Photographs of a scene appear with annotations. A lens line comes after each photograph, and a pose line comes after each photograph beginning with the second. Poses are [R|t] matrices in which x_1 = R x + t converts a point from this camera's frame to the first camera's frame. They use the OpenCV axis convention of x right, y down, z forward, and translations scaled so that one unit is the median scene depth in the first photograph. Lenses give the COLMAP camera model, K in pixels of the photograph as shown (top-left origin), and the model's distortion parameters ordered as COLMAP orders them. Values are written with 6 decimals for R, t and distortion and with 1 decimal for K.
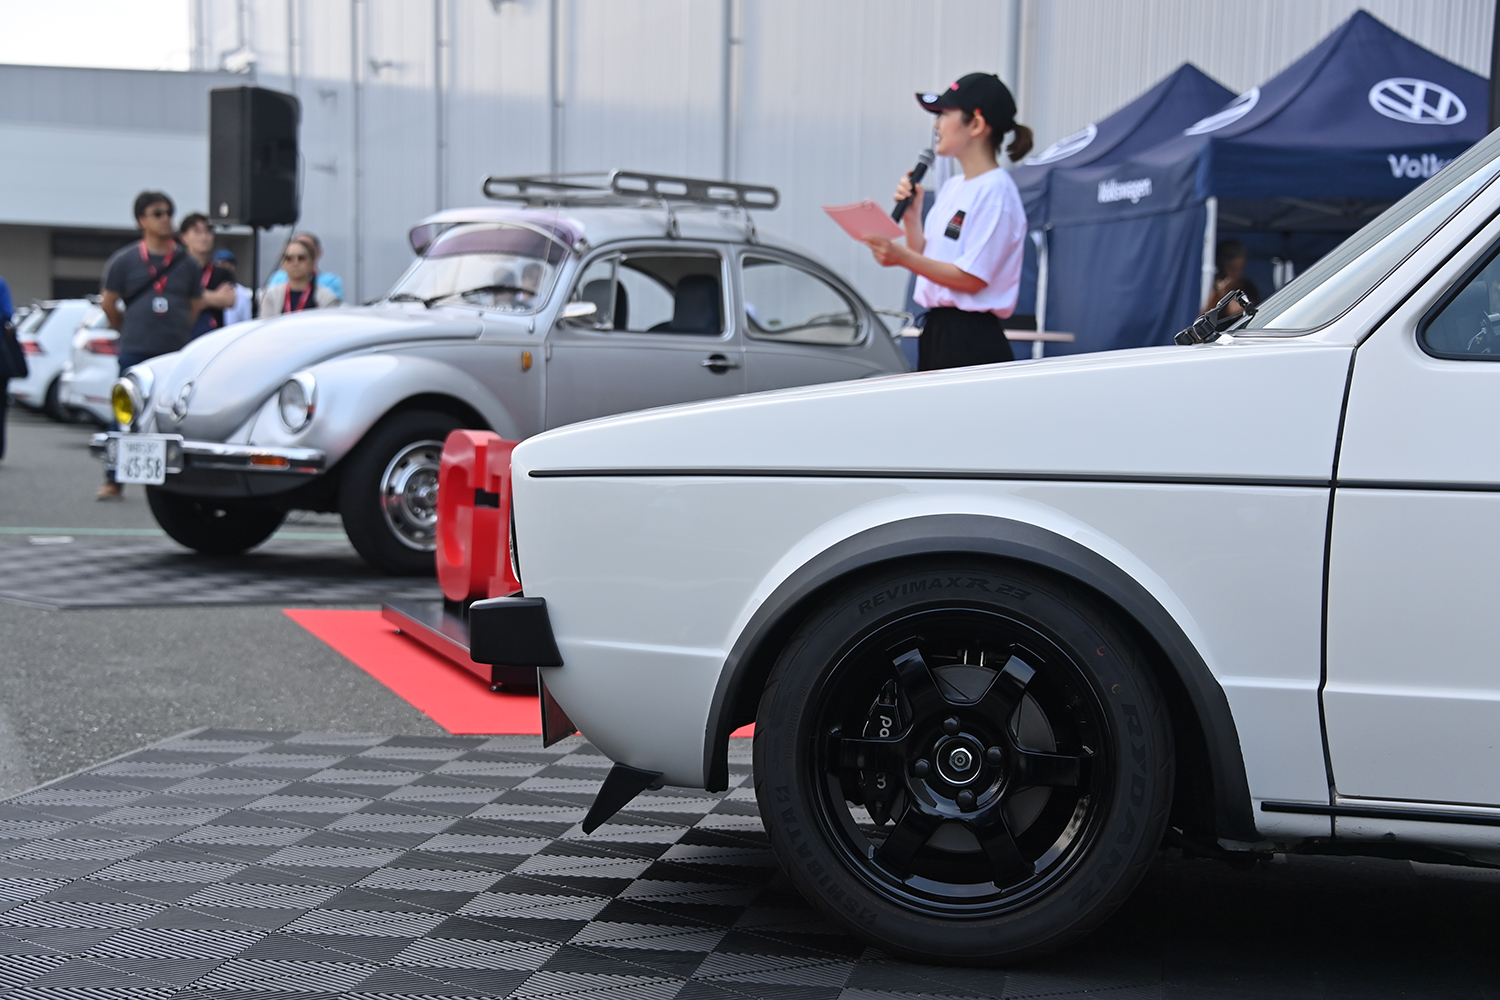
lens RADIAL K [[3328.1, 0, 739.6], [0, 3328.1, 514.0], [0, 0, 1]] dist [1.023257, 0.000000]
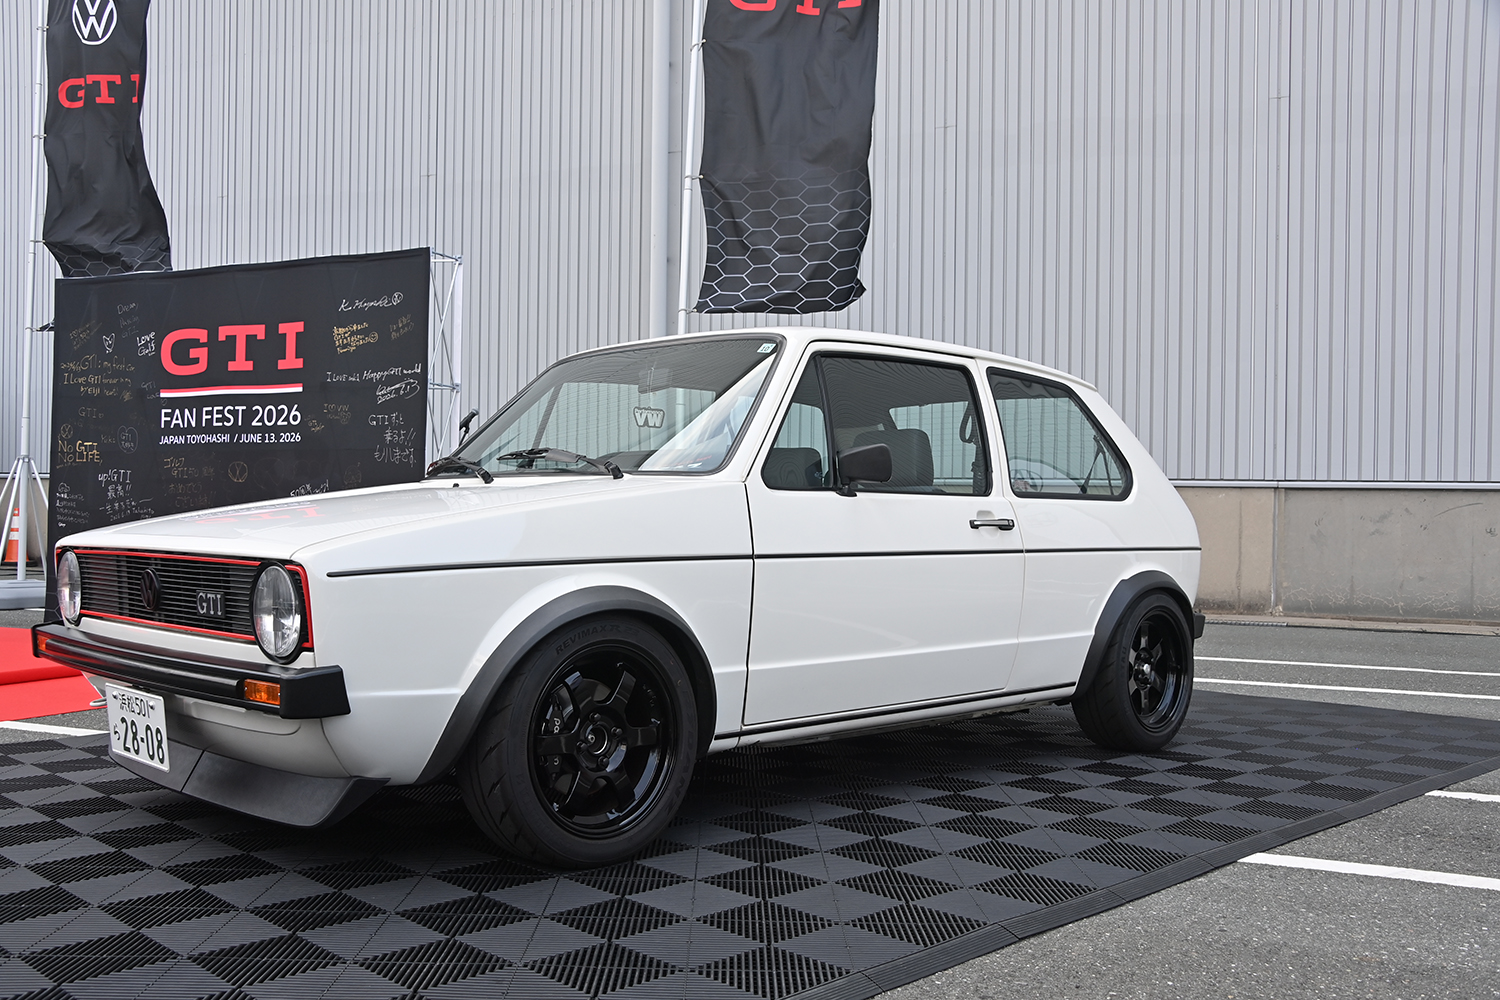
lens RADIAL K [[1453.5, 0, 755.7], [0, 1453.5, 460.1], [0, 0, 1]] dist [-0.018114, 0.000000]
pose [[0.607692, 0.005451, 0.794154, -0.442918], [0.034110, 0.998875, -0.032957, -0.034699], [-0.793440, 0.047117, 0.606822, 0.515631]]
